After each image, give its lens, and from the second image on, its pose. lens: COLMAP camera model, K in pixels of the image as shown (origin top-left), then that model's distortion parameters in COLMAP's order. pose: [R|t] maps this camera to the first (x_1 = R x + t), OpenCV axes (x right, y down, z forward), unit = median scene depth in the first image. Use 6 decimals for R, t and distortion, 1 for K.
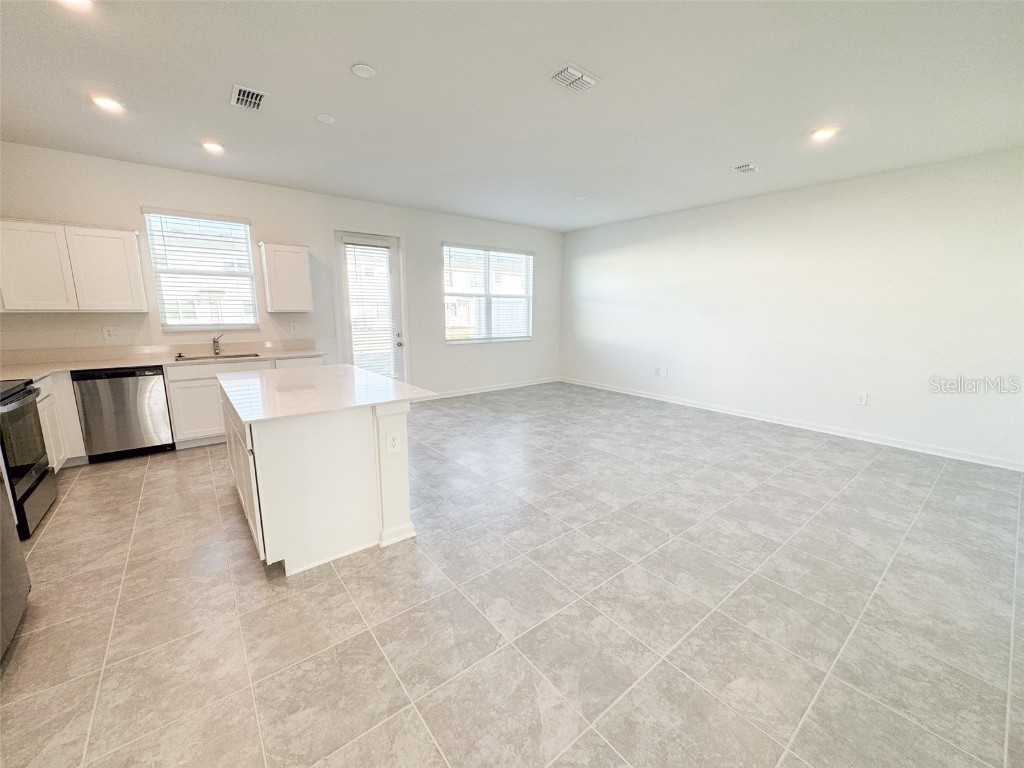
lens RADIAL K [[408.4, 0, 512.0], [0, 408.4, 384.0], [0, 0, 1]] dist [-0.002263, -0.000031]
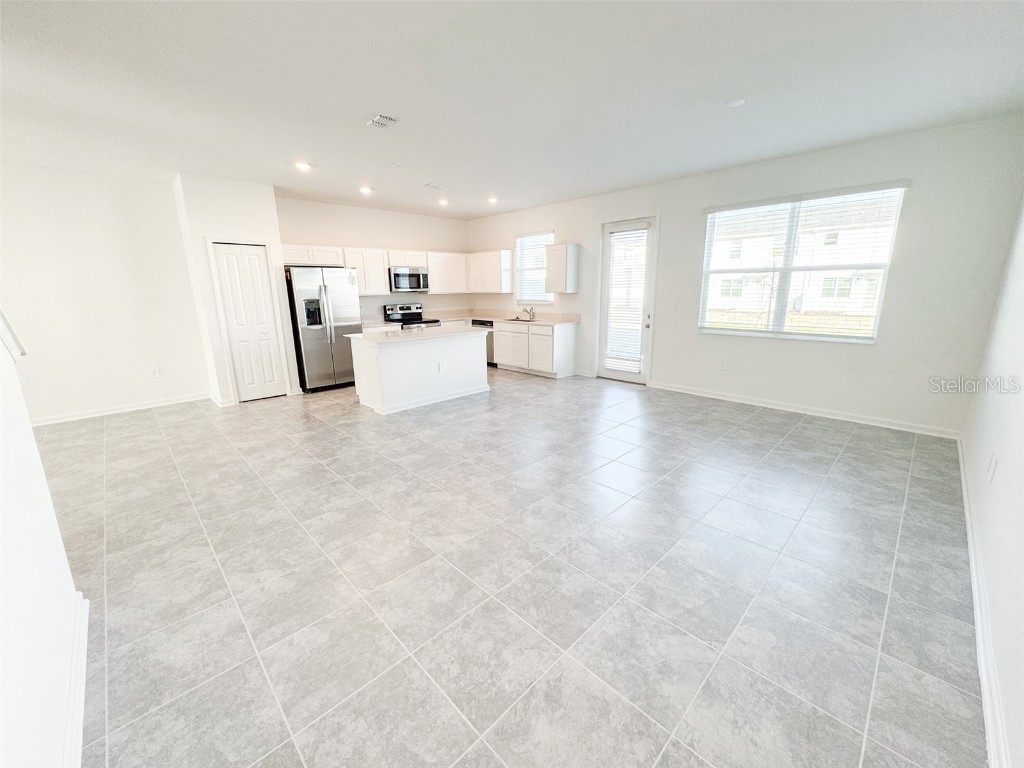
lens RADIAL K [[408.4, 0, 512.0], [0, 408.4, 384.0], [0, 0, 1]] dist [-0.002263, -0.000031]
pose [[0.100939, 0.222819, -0.969620, 0.936591], [-0.168932, 0.964284, 0.204006, -0.145997], [0.980445, 0.143207, 0.134975, 0.758506]]
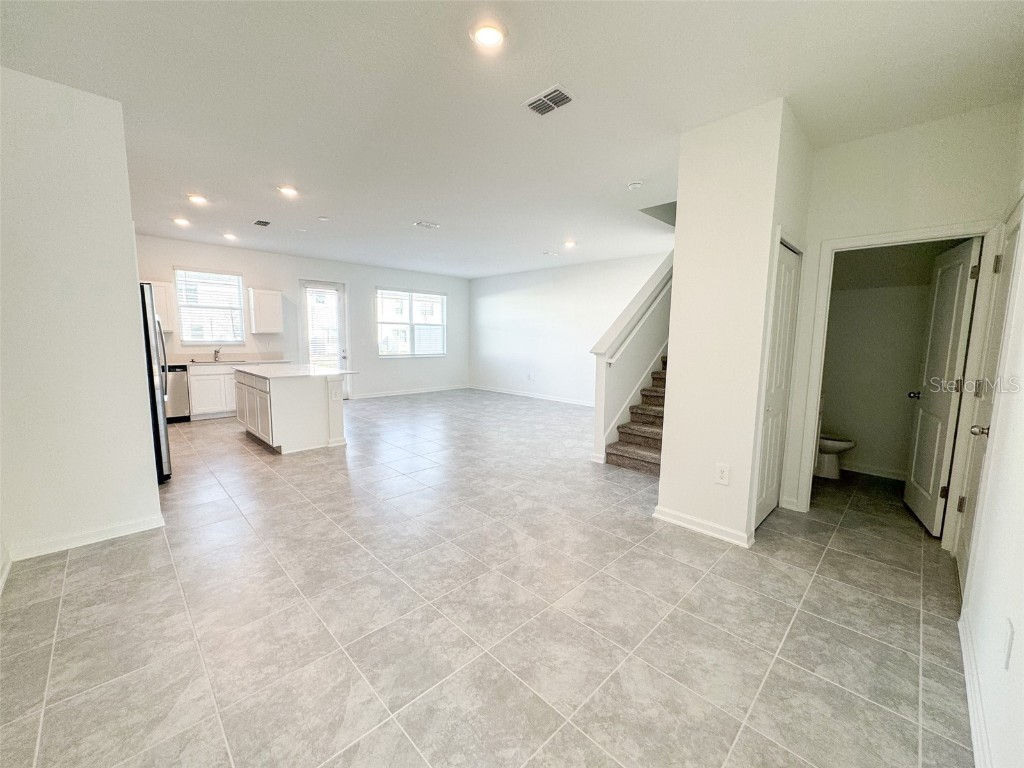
lens RADIAL K [[408.4, 0, 512.0], [0, 408.4, 384.0], [0, 0, 1]] dist [-0.002263, -0.000031]
pose [[0.994190, -0.003746, 0.107570, 0.202136], [0.010894, 0.997764, -0.065944, 0.127479], [-0.107083, 0.066733, 0.992008, -0.618482]]
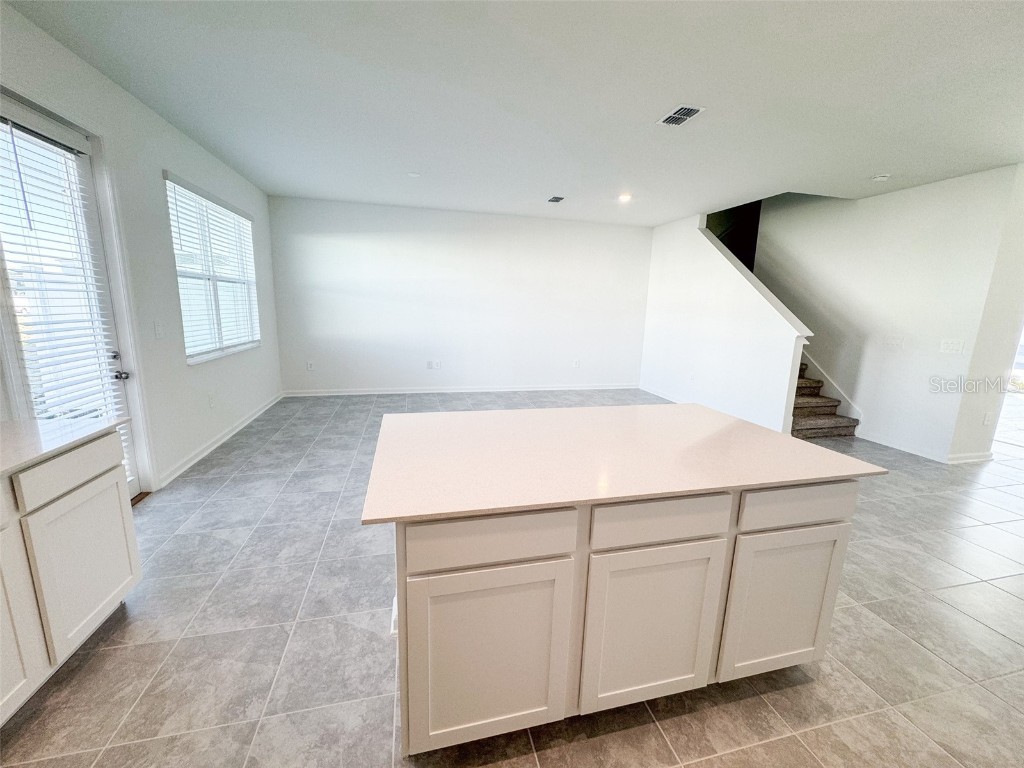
lens RADIAL K [[408.4, 0, 512.0], [0, 408.4, 384.0], [0, 0, 1]] dist [-0.002263, -0.000031]
pose [[0.421760, -0.164311, 0.891695, -0.680811], [0.139025, 0.983533, 0.115476, -0.107454], [-0.895986, 0.075265, 0.437658, 0.543056]]
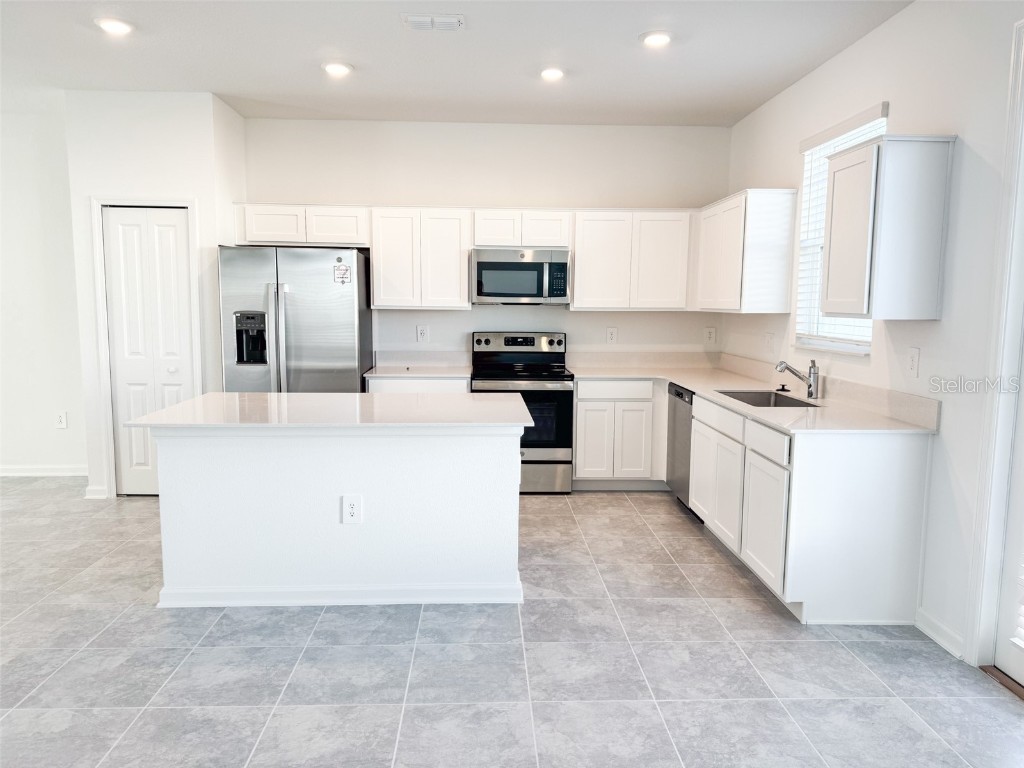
lens RADIAL K [[721.0, 0, 512.0], [0, 721.0, 384.0], [0, 0, 1]] dist [0.008894, -0.000882]
pose [[-0.590565, 0.082174, -0.802795, 0.230096], [-0.159459, 0.963305, 0.215908, -0.230139], [0.791079, 0.255521, -0.555791, 1.231148]]
